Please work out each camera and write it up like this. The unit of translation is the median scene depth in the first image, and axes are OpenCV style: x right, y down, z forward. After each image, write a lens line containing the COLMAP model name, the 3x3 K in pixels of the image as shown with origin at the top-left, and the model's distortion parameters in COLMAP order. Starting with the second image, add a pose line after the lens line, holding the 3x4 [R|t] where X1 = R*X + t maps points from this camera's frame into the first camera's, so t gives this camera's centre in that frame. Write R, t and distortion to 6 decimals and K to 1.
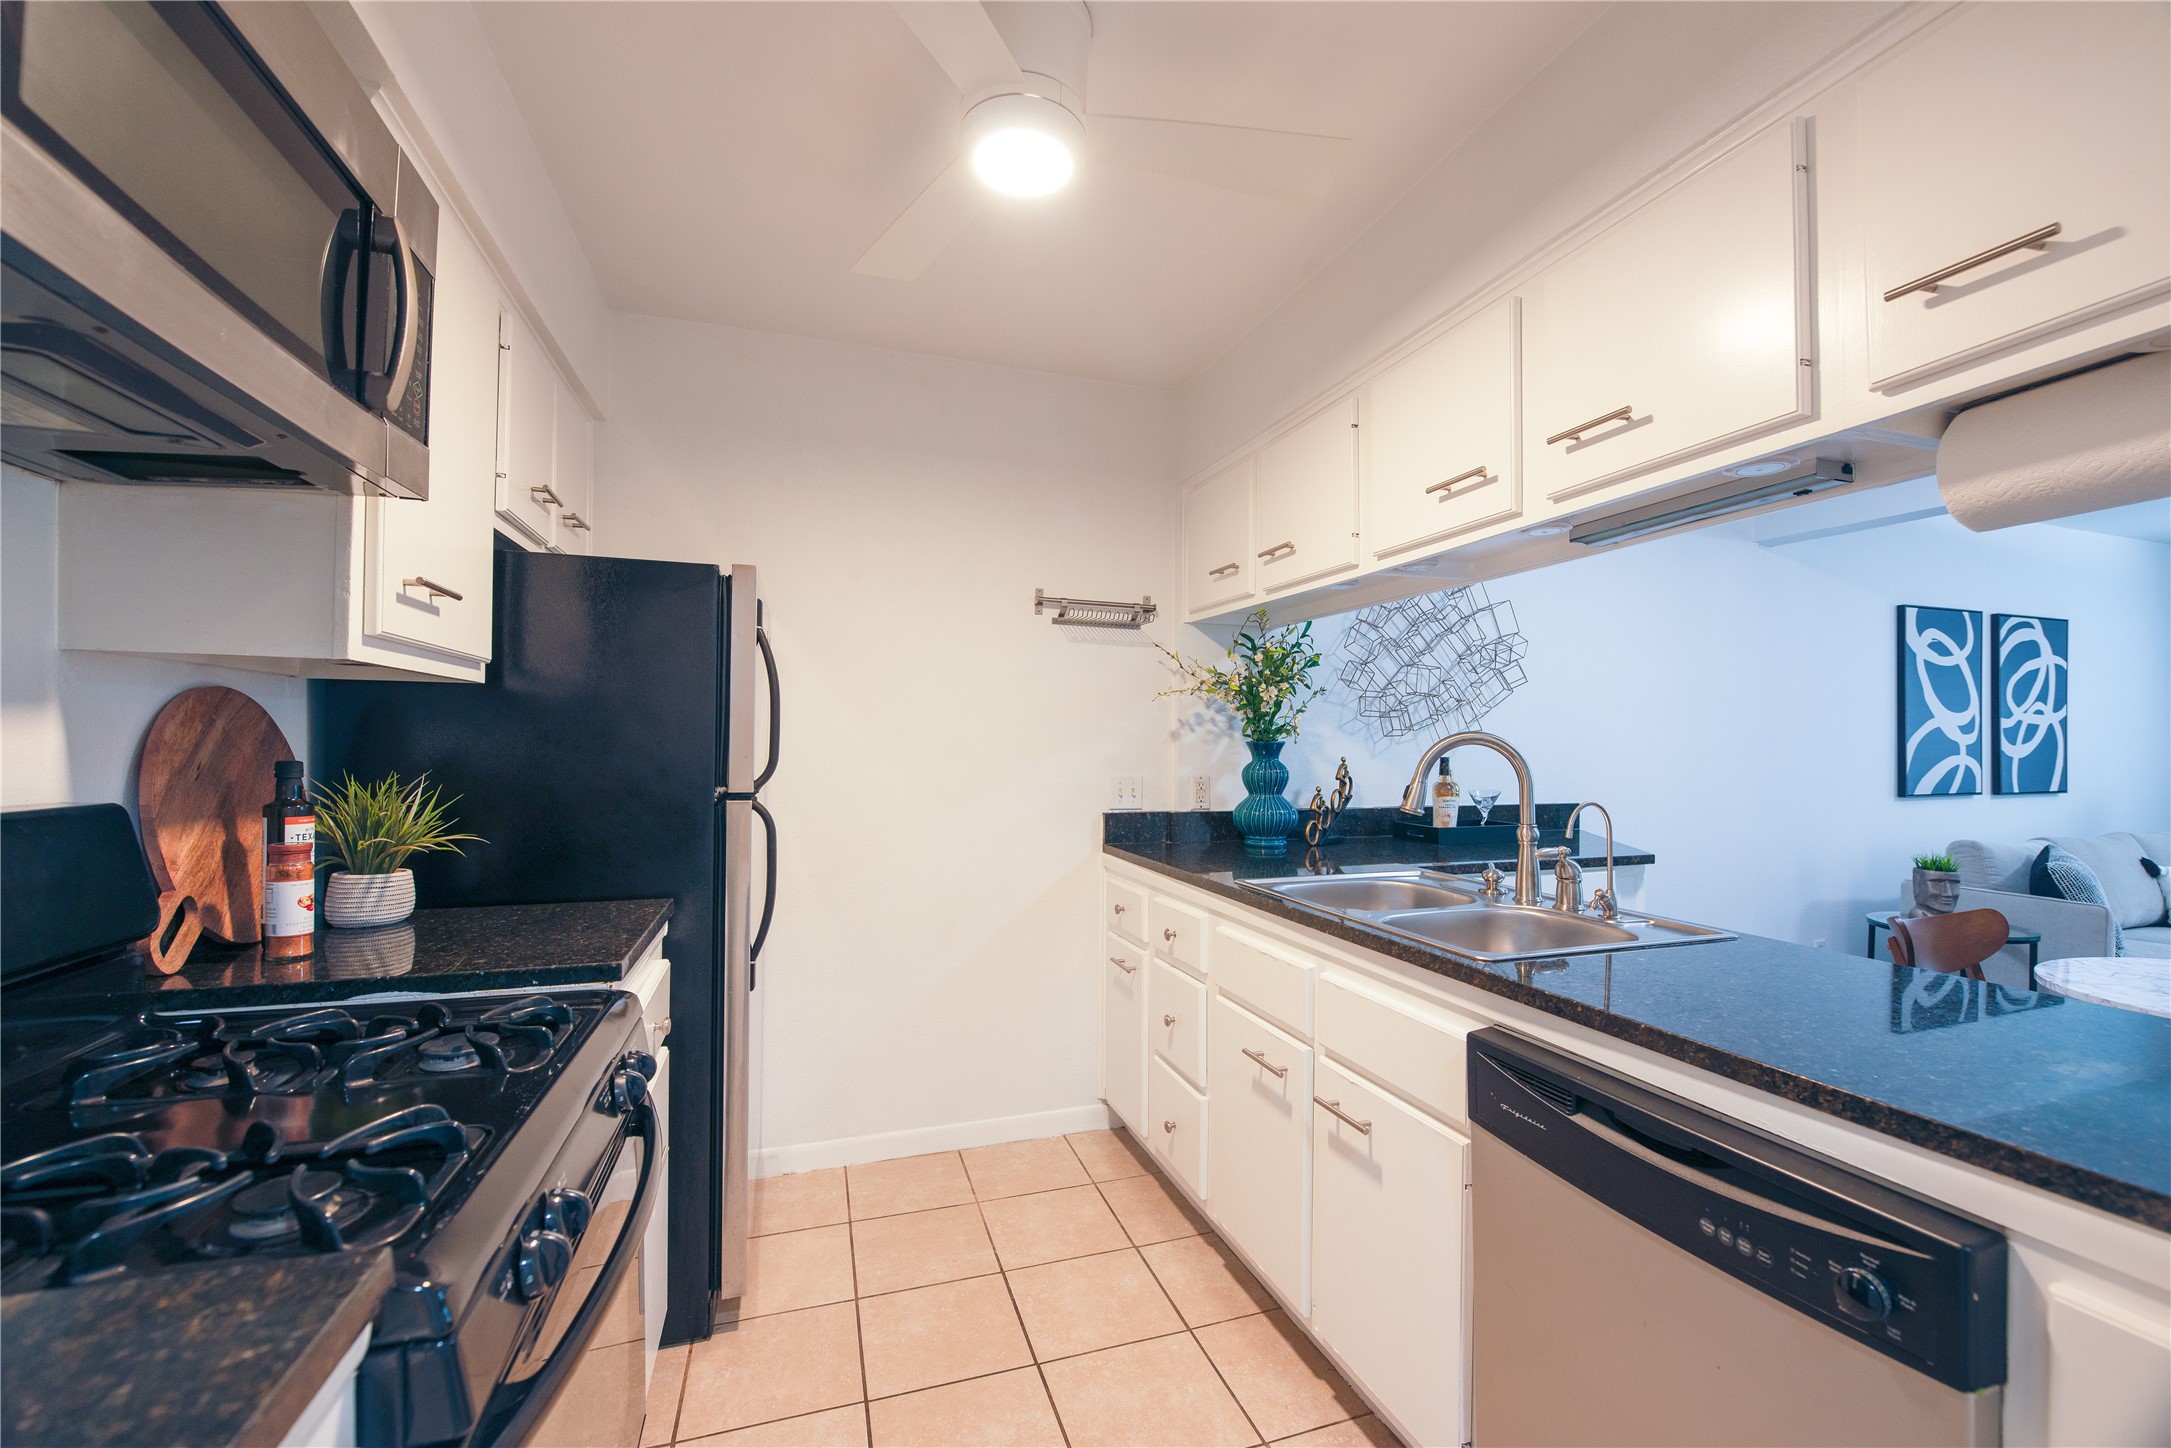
lens RADIAL K [[883.4, 0, 1076.5], [0, 883.4, 739.8], [0, 0, 1]] dist [-0.016336, -0.000597]
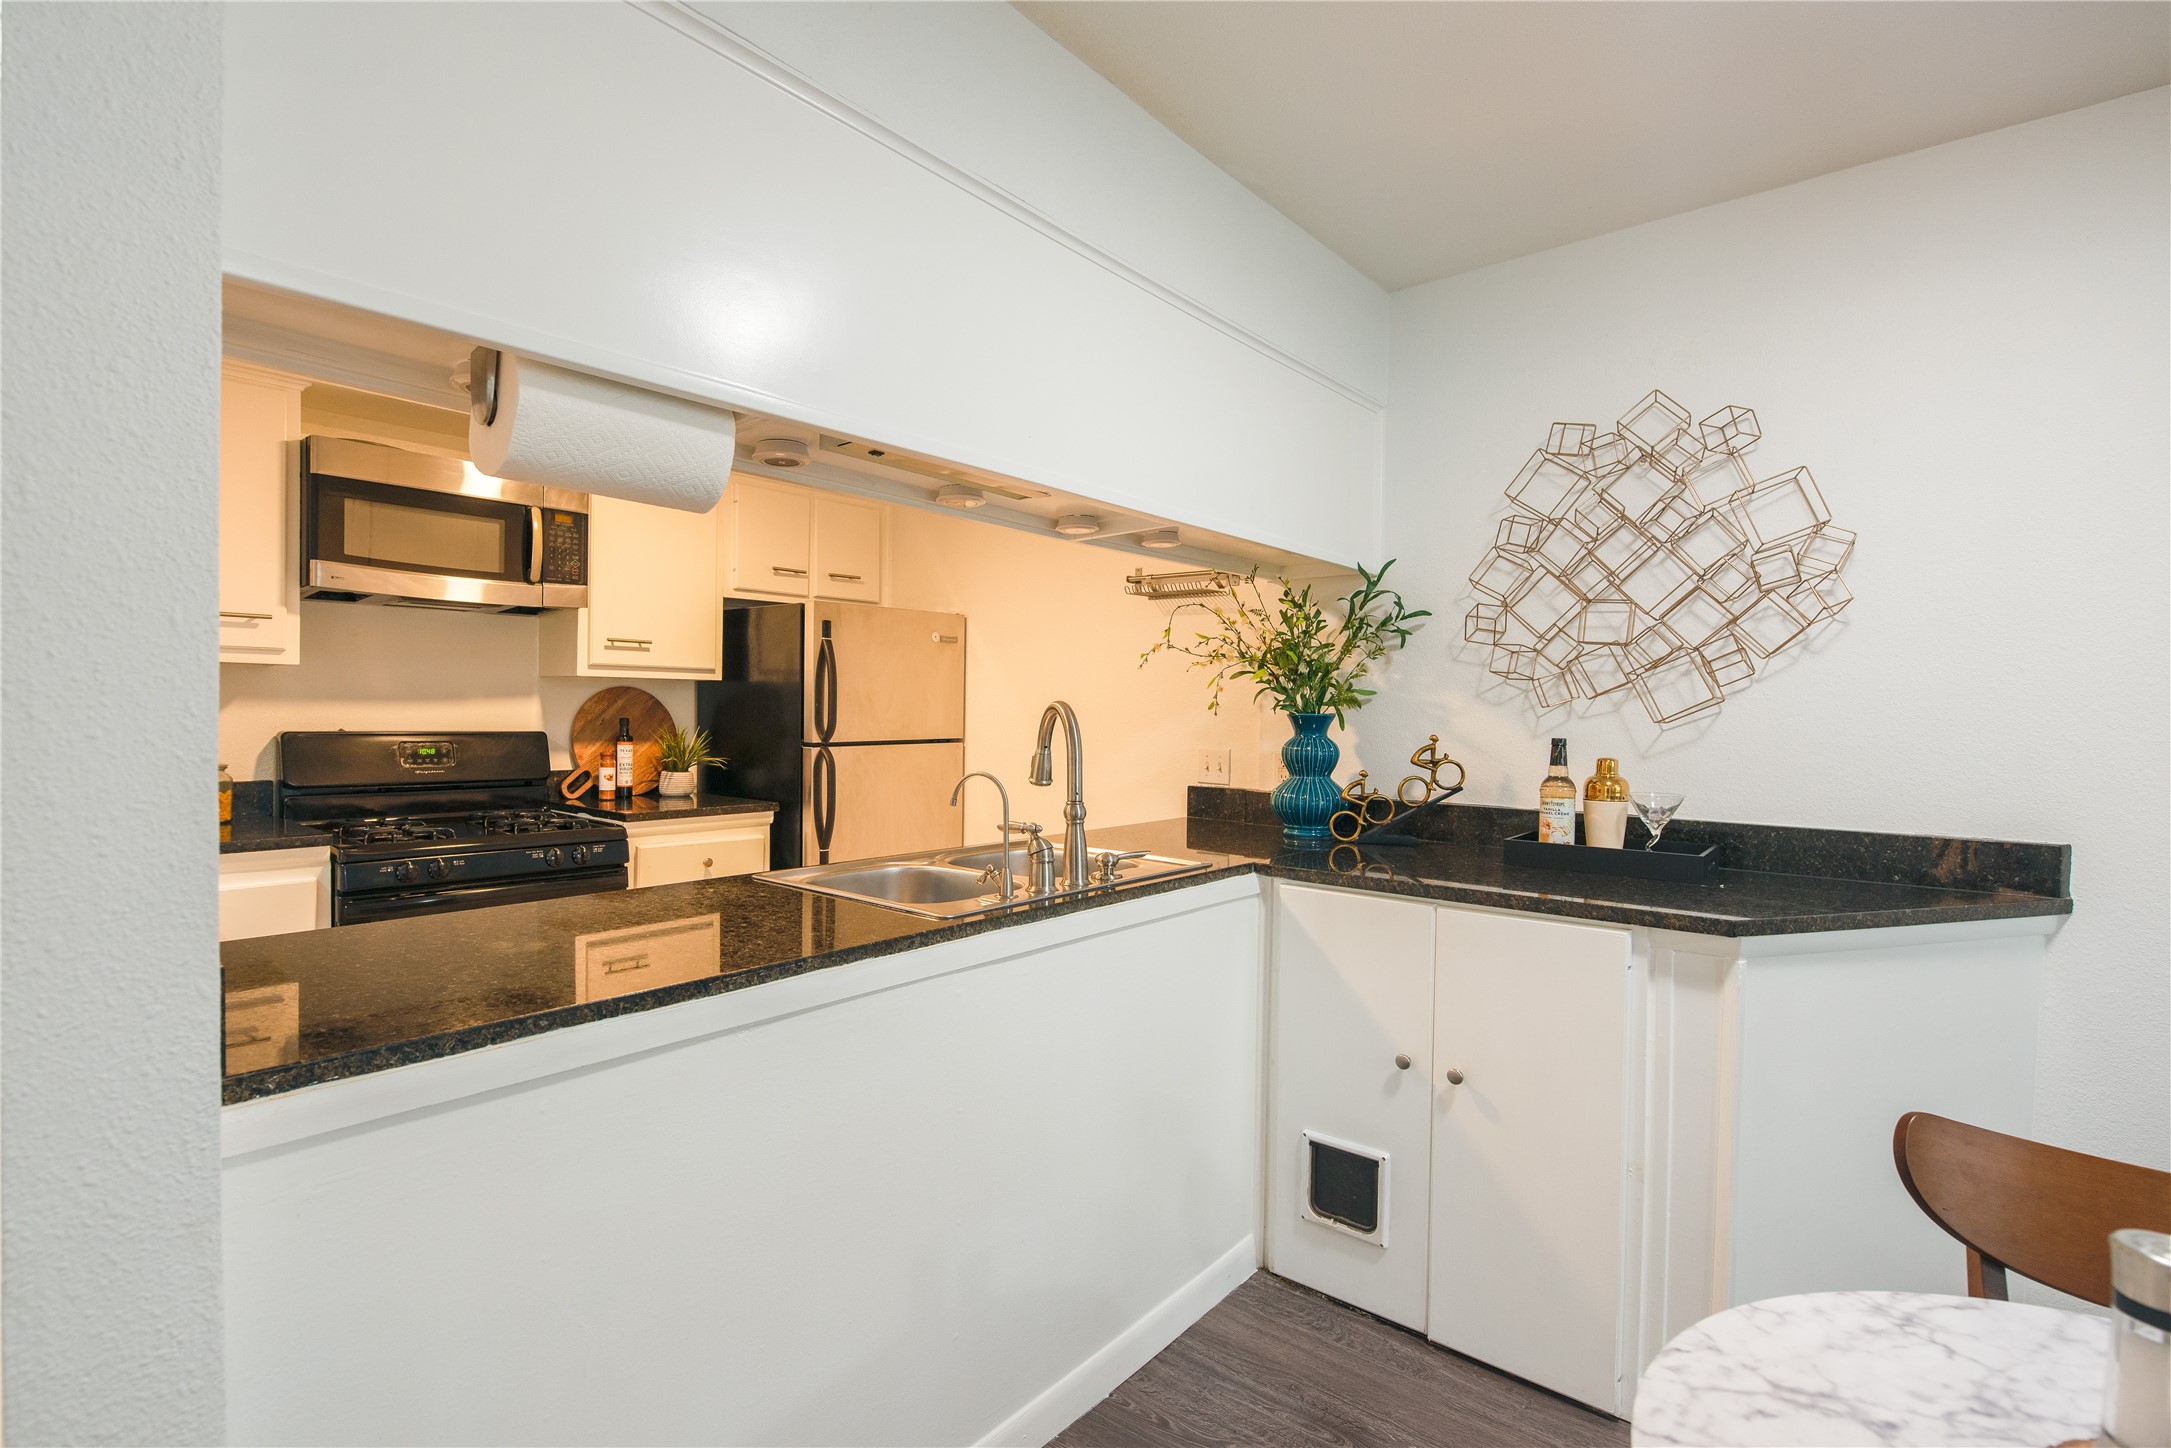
lens RADIAL K [[1012.2, 0, 1038.0], [0, 1012.2, 724.5], [0, 0, 1]] dist [-0.014642, 0.000104]
pose [[0.499173, 0.010139, -0.866443, 0.612660], [-0.006469, 0.999947, 0.007974, 0.003903], [0.866478, 0.001625, 0.499213, 0.188960]]
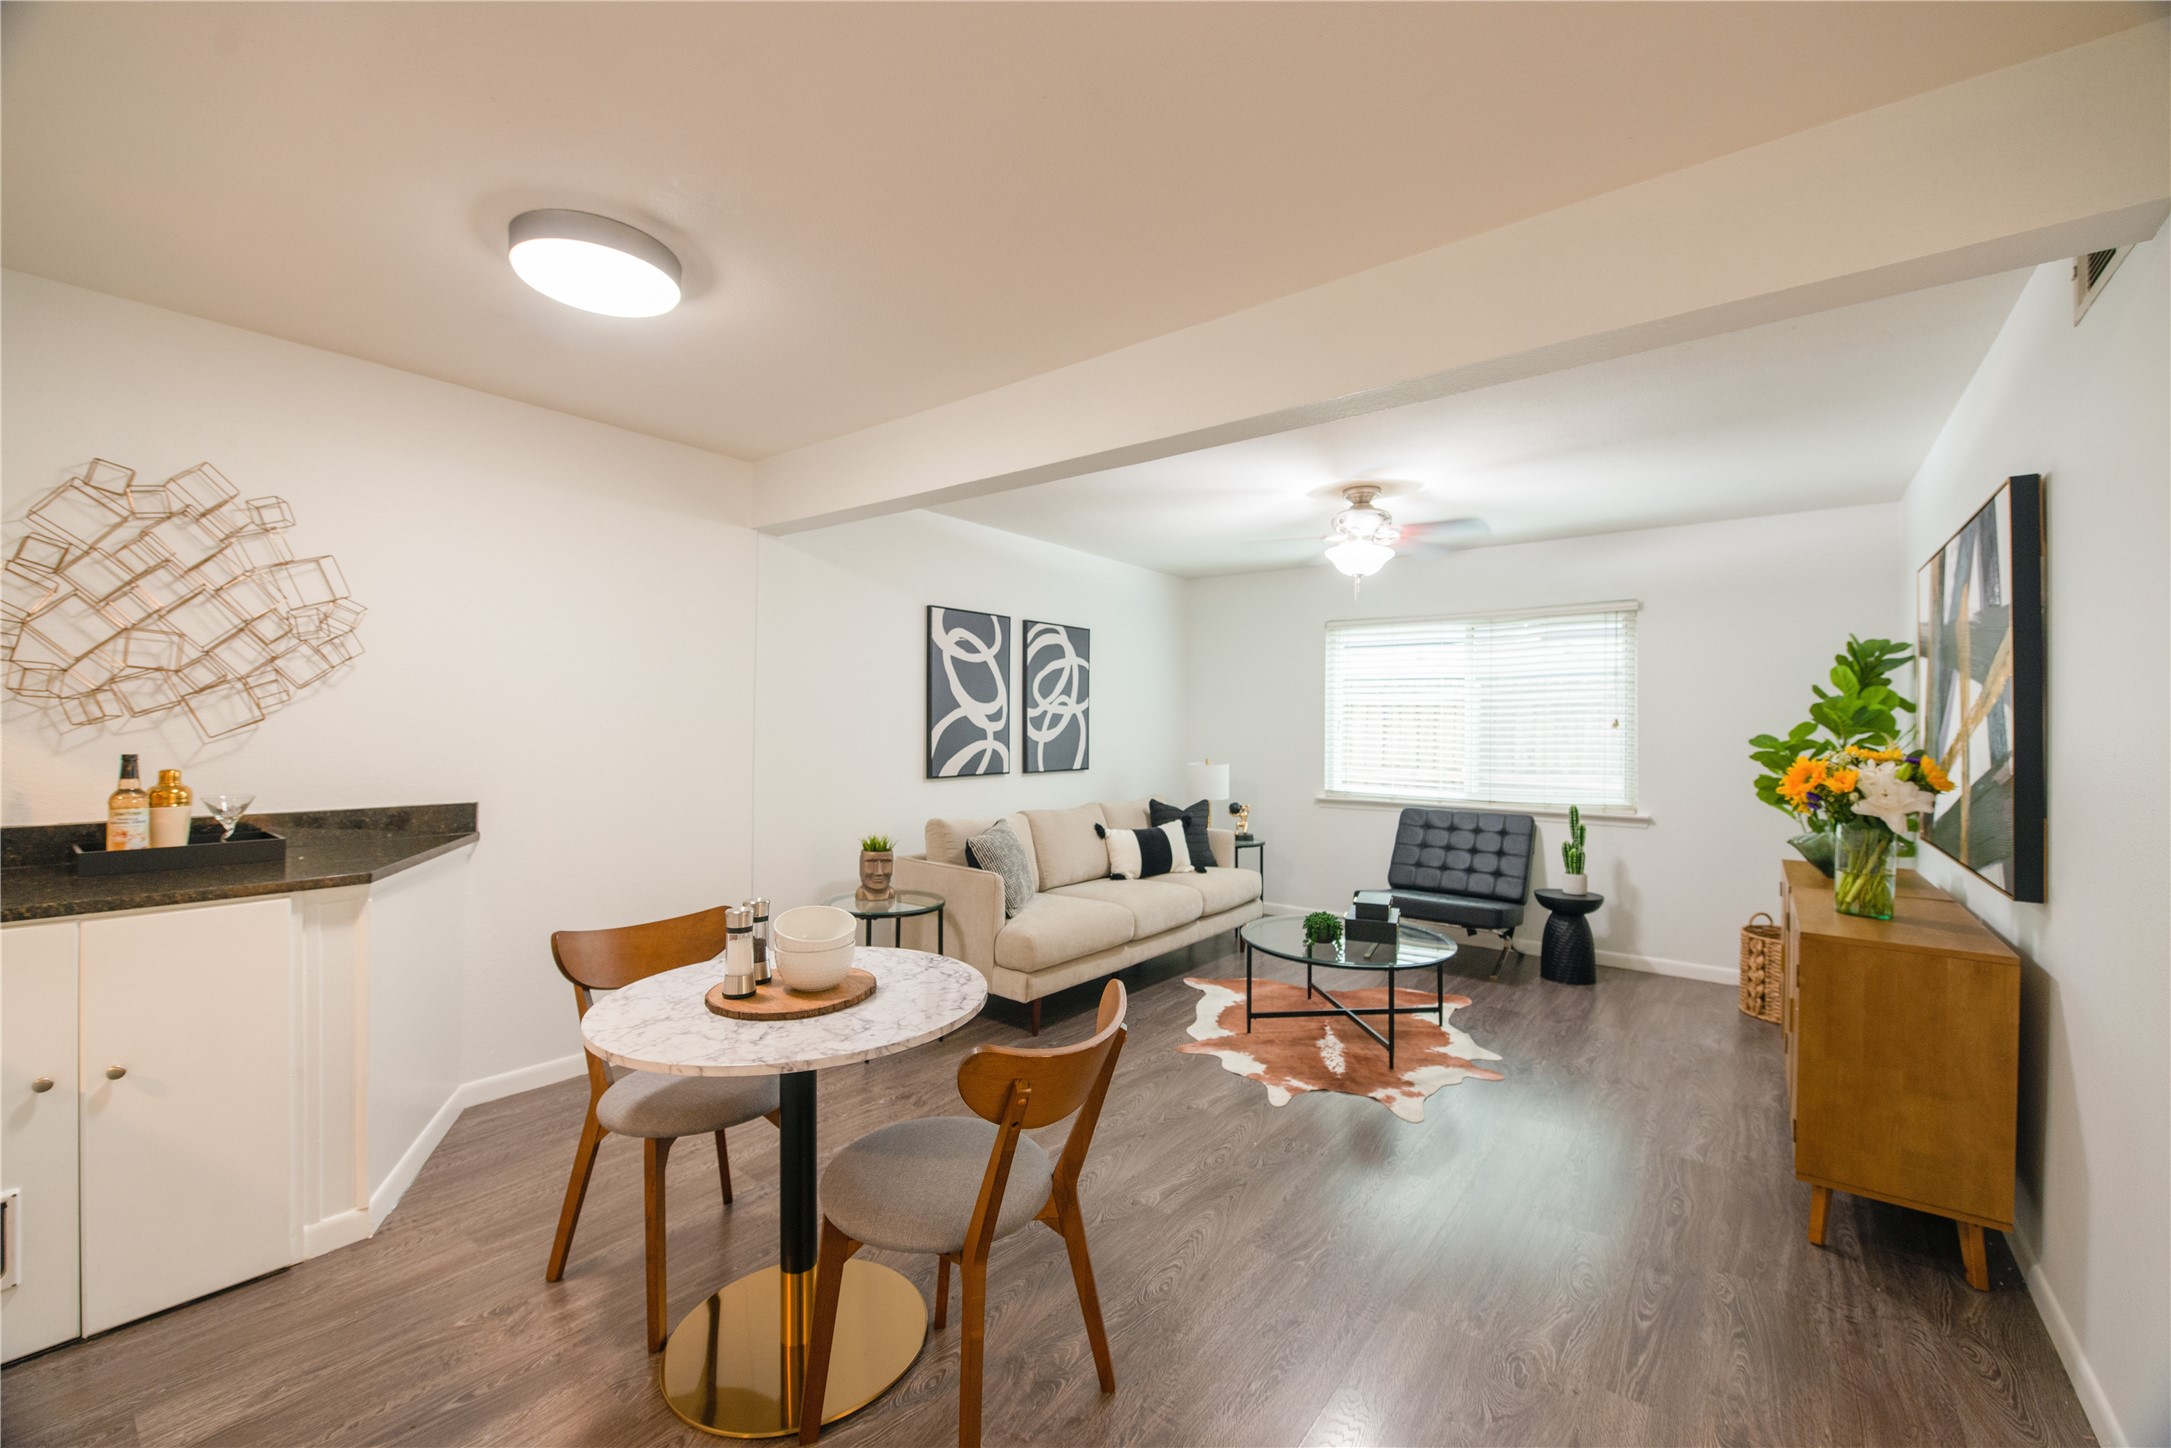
lens RADIAL K [[871.8, 0, 1057.6], [0, 871.8, 724.6], [0, 0, 1]] dist [-0.010707, 0.000181]
pose [[0.842020, 0.001791, 0.539443, 0.473847], [-0.004585, 0.999982, 0.003836, -0.008027], [-0.539427, -0.005703, 0.842013, -0.020633]]
